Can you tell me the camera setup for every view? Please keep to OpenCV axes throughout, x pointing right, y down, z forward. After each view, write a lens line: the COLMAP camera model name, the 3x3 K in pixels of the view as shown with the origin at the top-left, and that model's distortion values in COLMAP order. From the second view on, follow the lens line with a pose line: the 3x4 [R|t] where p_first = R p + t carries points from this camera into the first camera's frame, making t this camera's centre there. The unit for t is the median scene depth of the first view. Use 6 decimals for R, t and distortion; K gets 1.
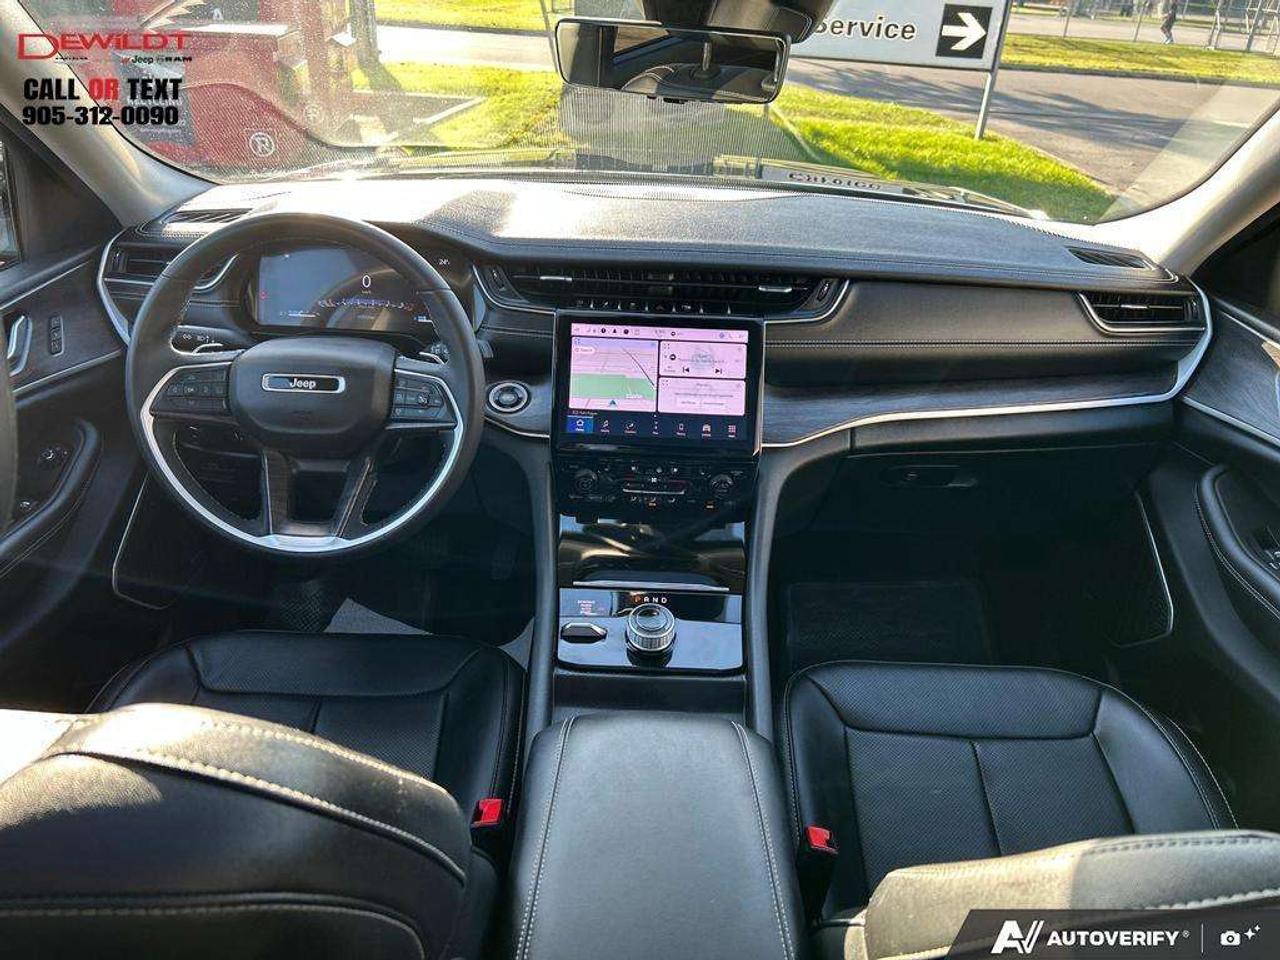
lens RADIAL K [[958.9, 0, 636.9], [0, 958.9, 489.0], [0, 0, 1]] dist [0.054535, -0.067191]
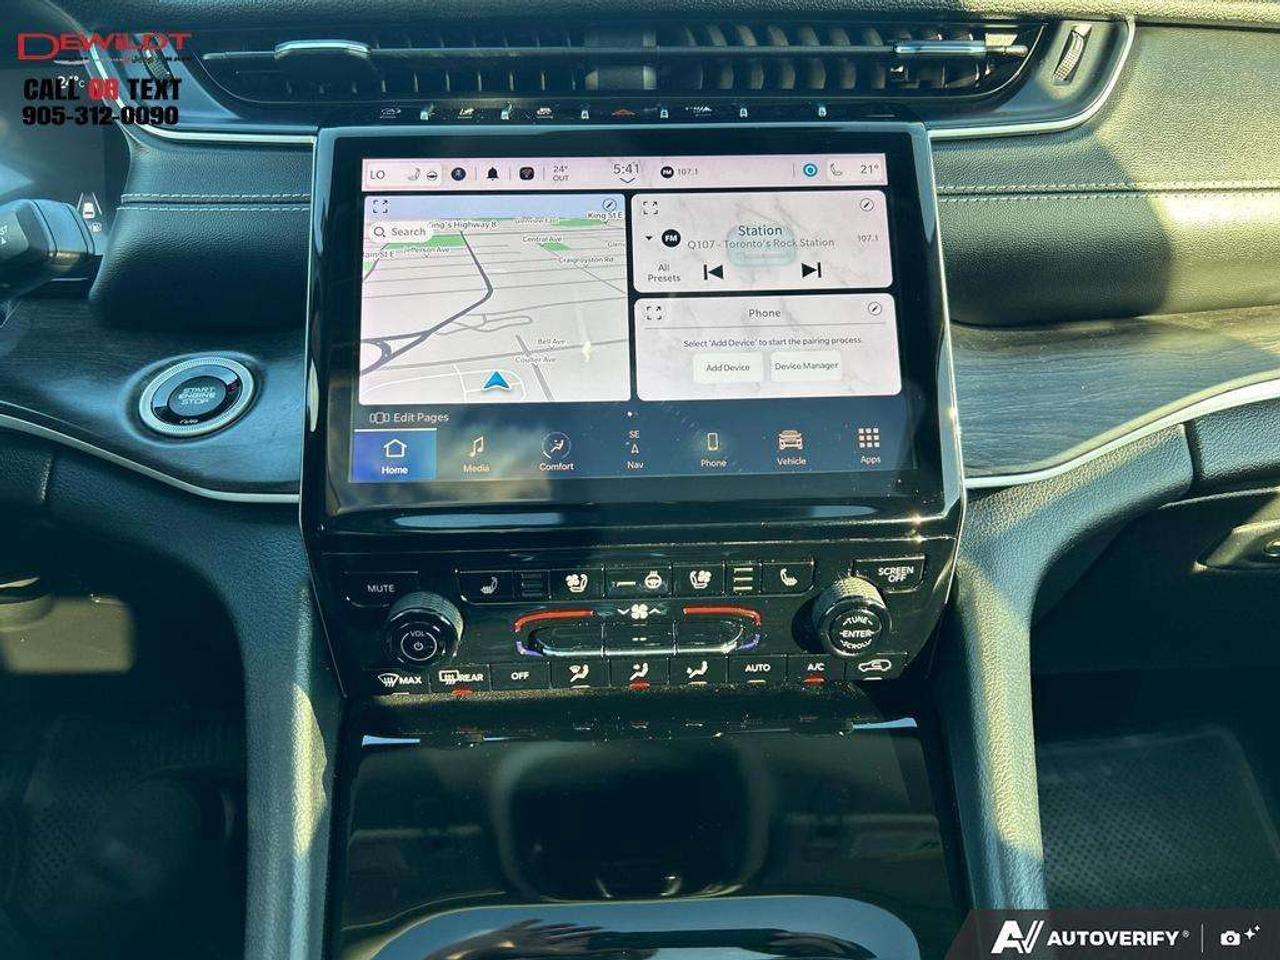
lens RADIAL K [[958.9, 0, 636.9], [0, 958.9, 489.0], [0, 0, 1]] dist [0.054535, -0.067191]
pose [[0.997588, -0.065772, 0.022186, 0.012229], [0.067605, 0.993117, -0.095651, -0.019273], [-0.015743, 0.096920, 0.995168, 0.663203]]
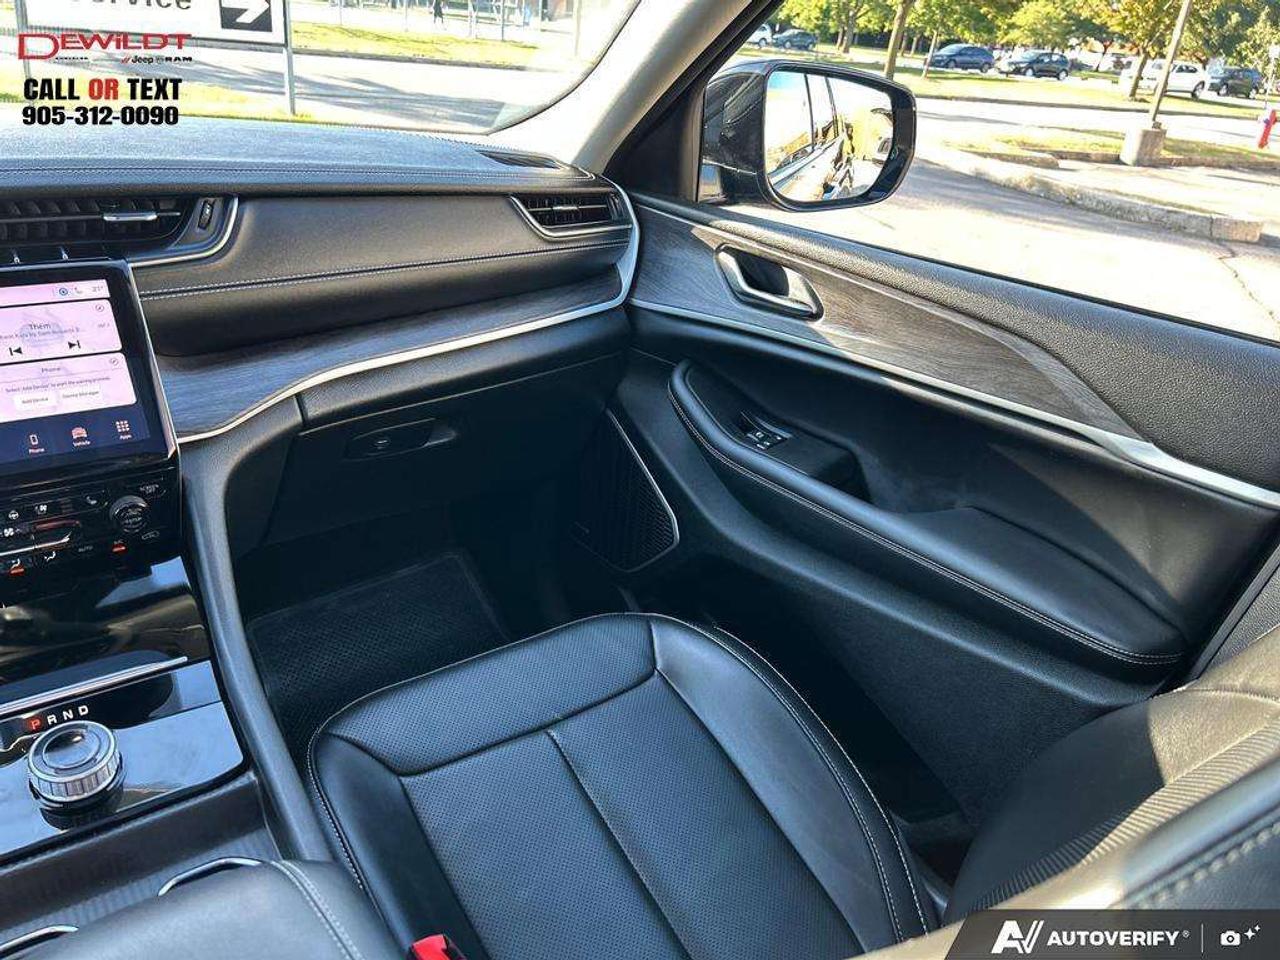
lens RADIAL K [[958.9, 0, 636.9], [0, 958.9, 489.0], [0, 0, 1]] dist [0.054535, -0.067191]
pose [[0.793704, -0.244734, 0.556902, -0.002209], [0.242537, 0.966900, 0.079245, 0.012387], [-0.557862, 0.072172, 0.826790, 0.243409]]
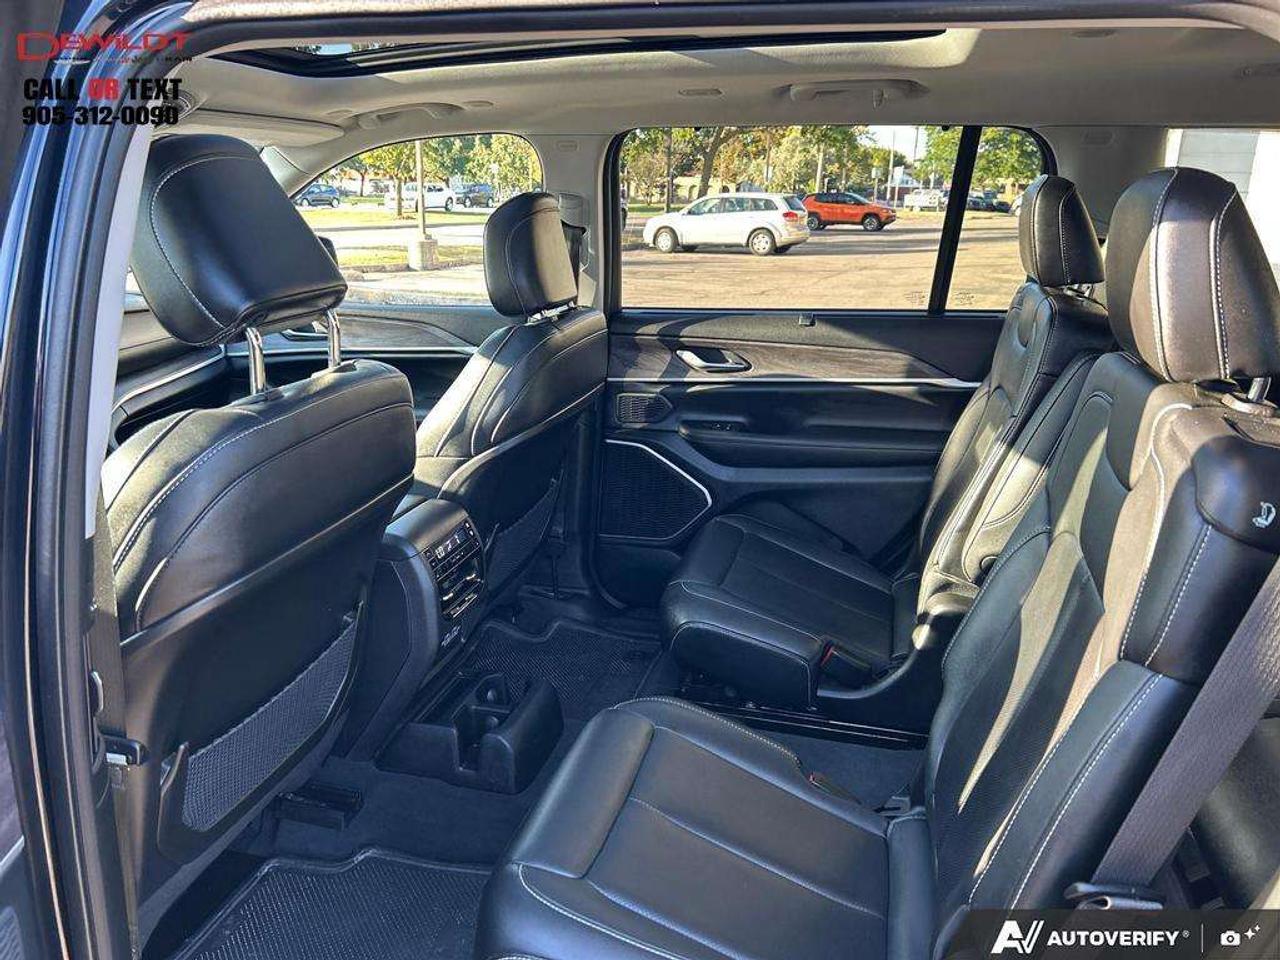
lens RADIAL K [[958.9, 0, 636.9], [0, 958.9, 489.0], [0, 0, 1]] dist [0.054535, -0.067191]
pose [[0.234909, -0.328109, 0.914966, -1.061410], [0.461767, 0.865975, 0.191986, 0.141285], [-0.855330, 0.377402, 0.354935, -0.227286]]
